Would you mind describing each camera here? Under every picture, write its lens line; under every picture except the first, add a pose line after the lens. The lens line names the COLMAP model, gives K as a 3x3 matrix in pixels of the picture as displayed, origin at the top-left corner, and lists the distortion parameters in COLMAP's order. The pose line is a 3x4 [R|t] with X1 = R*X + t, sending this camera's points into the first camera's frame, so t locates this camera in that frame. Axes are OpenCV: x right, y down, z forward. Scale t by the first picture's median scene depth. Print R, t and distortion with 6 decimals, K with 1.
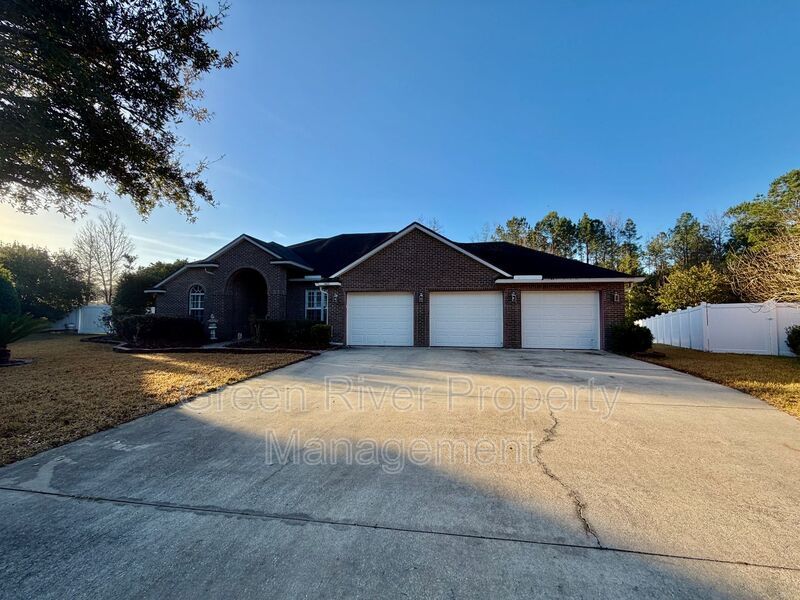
lens RADIAL K [[323.7, 0, 394.8], [0, 323.7, 300.5], [0, 0, 1]] dist [0.000576, 0.000205]
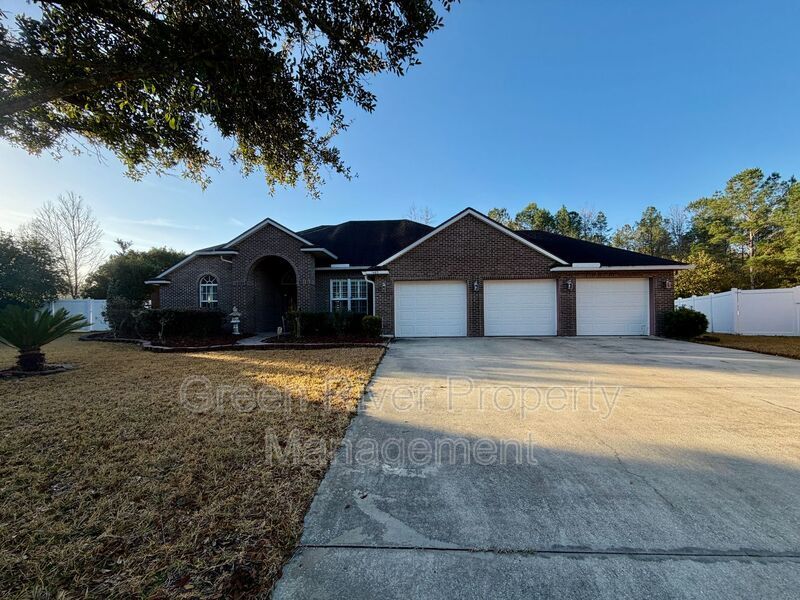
lens RADIAL K [[323.7, 0, 394.8], [0, 323.7, 300.5], [0, 0, 1]] dist [0.000576, 0.000205]
pose [[0.993776, -0.012830, 0.110656, -0.254252], [0.009621, 0.999519, 0.029488, 0.002745], [-0.110981, -0.028240, 0.993421, 0.061637]]
